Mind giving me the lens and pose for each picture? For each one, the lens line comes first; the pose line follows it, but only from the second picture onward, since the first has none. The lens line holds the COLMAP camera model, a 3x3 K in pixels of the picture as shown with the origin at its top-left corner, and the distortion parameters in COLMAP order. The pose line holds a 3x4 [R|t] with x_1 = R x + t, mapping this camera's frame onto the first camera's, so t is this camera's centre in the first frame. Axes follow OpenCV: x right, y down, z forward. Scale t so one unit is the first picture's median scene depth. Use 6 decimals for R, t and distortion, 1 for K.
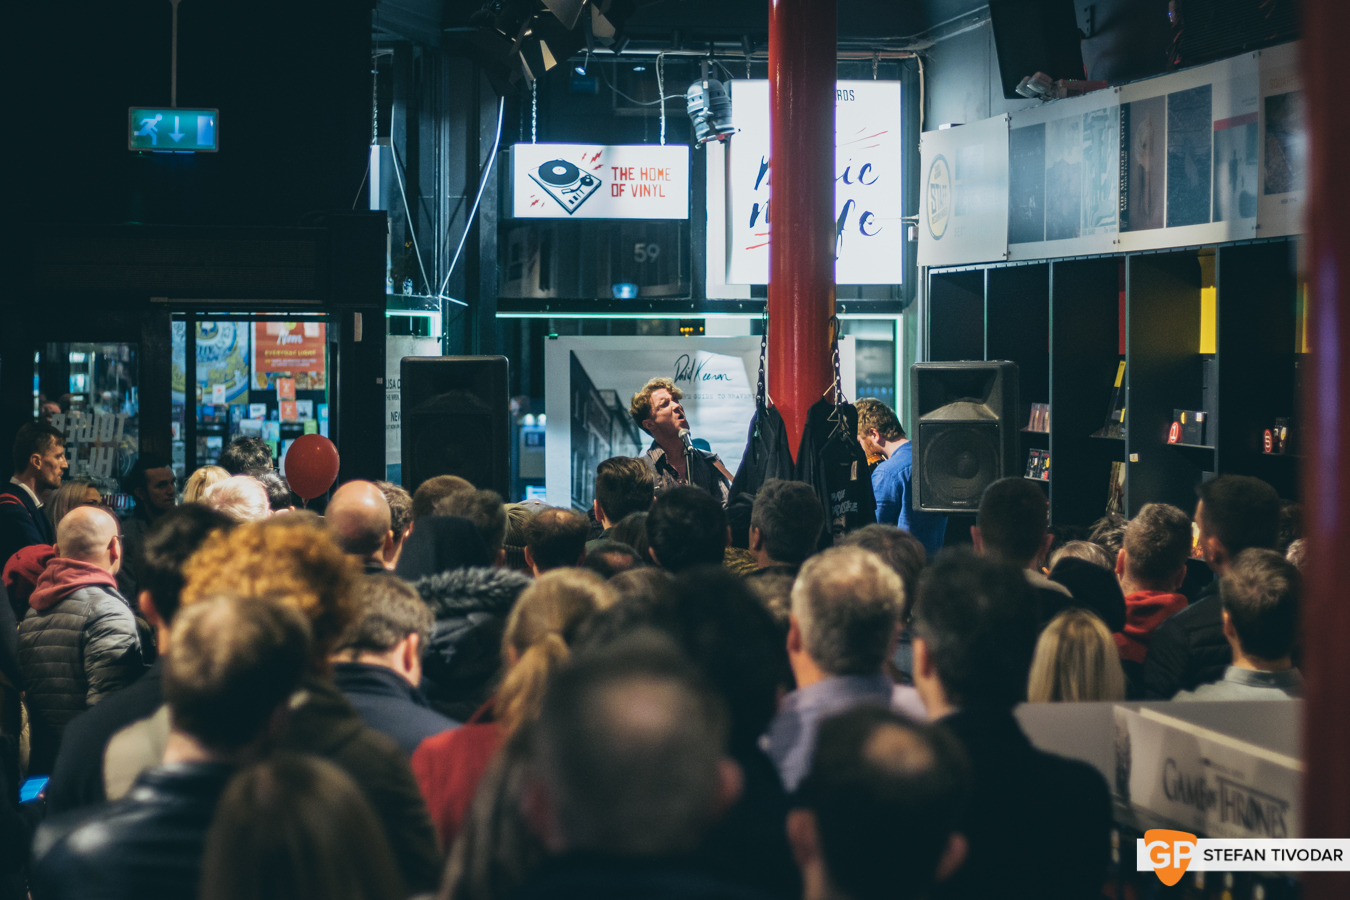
lens RADIAL K [[2864.0, 0, 674.0], [0, 2864.0, 451.2], [0, 0, 1]] dist [-0.189880, 0.000000]
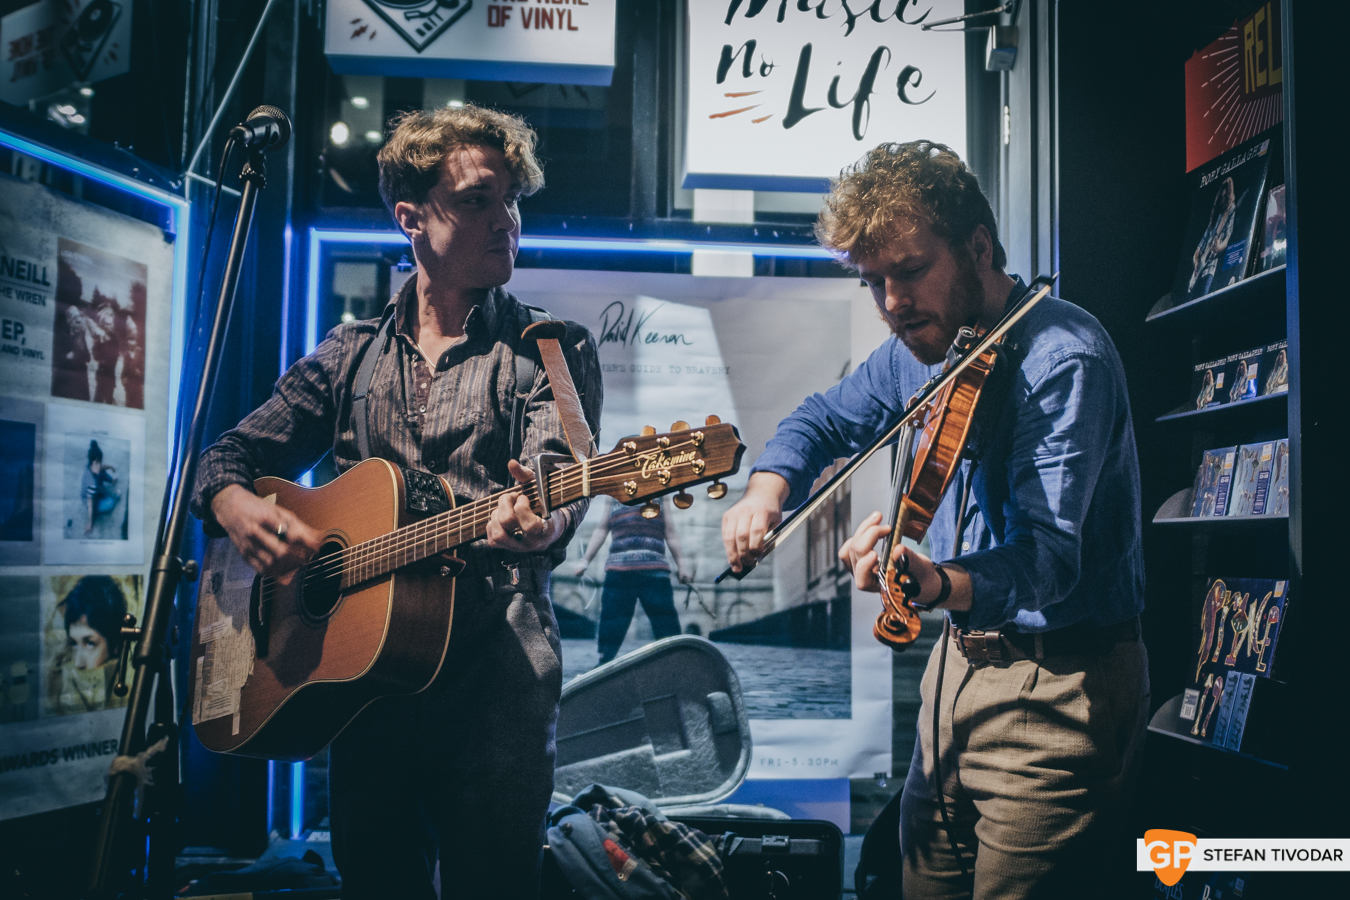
lens RADIAL K [[1608.0, 0, 672.6], [0, 1608.0, 428.5], [0, 0, 1]] dist [-0.072886, 0.000000]
pose [[0.997956, 0.010576, -0.063031, 0.038748], [-0.015739, 0.996509, -0.081984, 0.022912], [0.061944, 0.082809, 0.994638, 0.655722]]
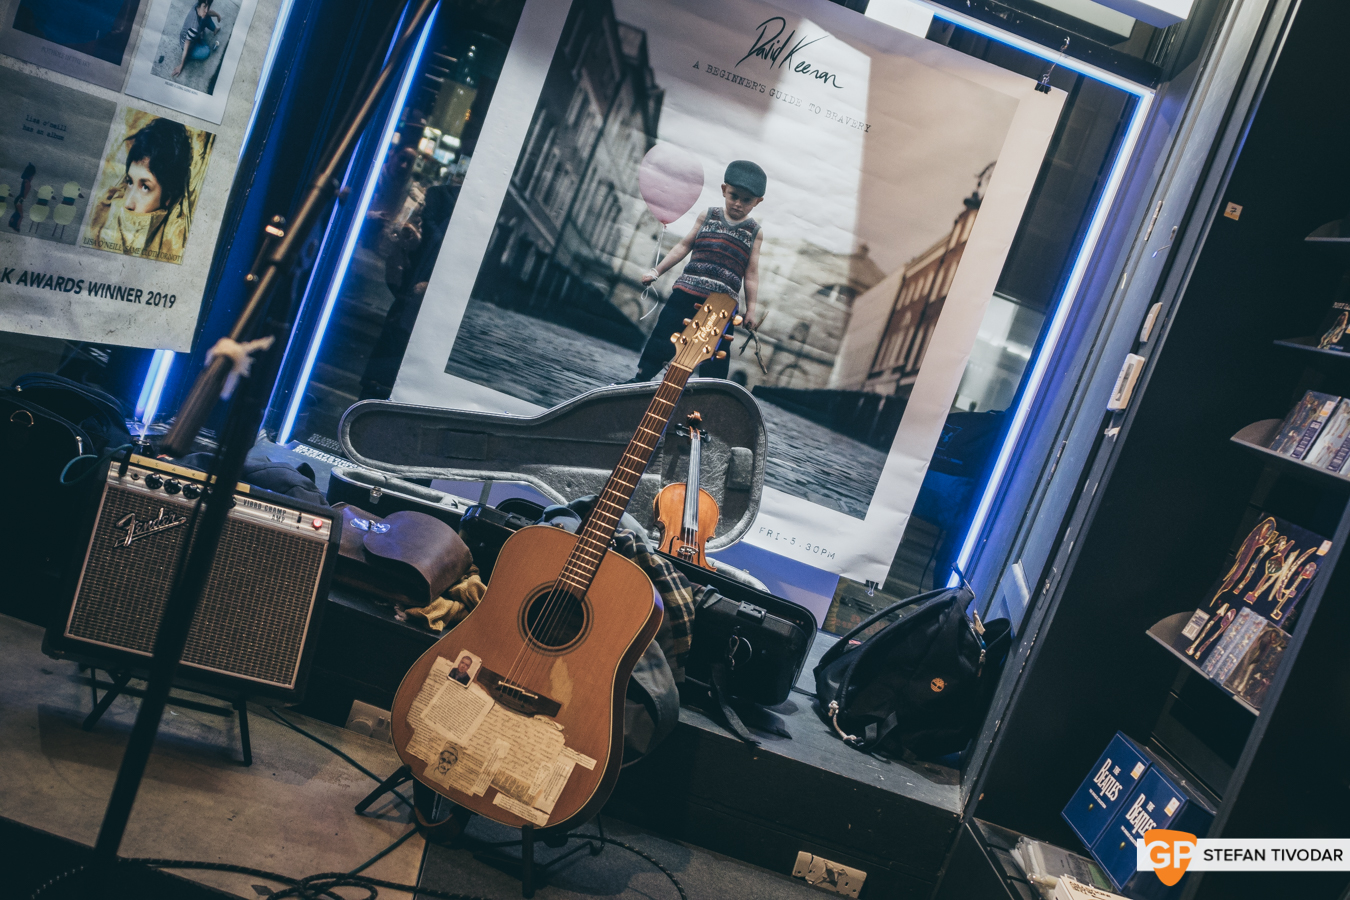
lens RADIAL K [[1843.5, 0, 669.0], [0, 1843.5, 447.2], [0, 0, 1]] dist [-0.036108, 0.000000]
pose [[0.934088, 0.352539, -0.056527, 0.034643], [-0.346309, 0.933109, 0.096843, 0.019381], [0.086887, -0.070885, 0.993693, 0.625070]]
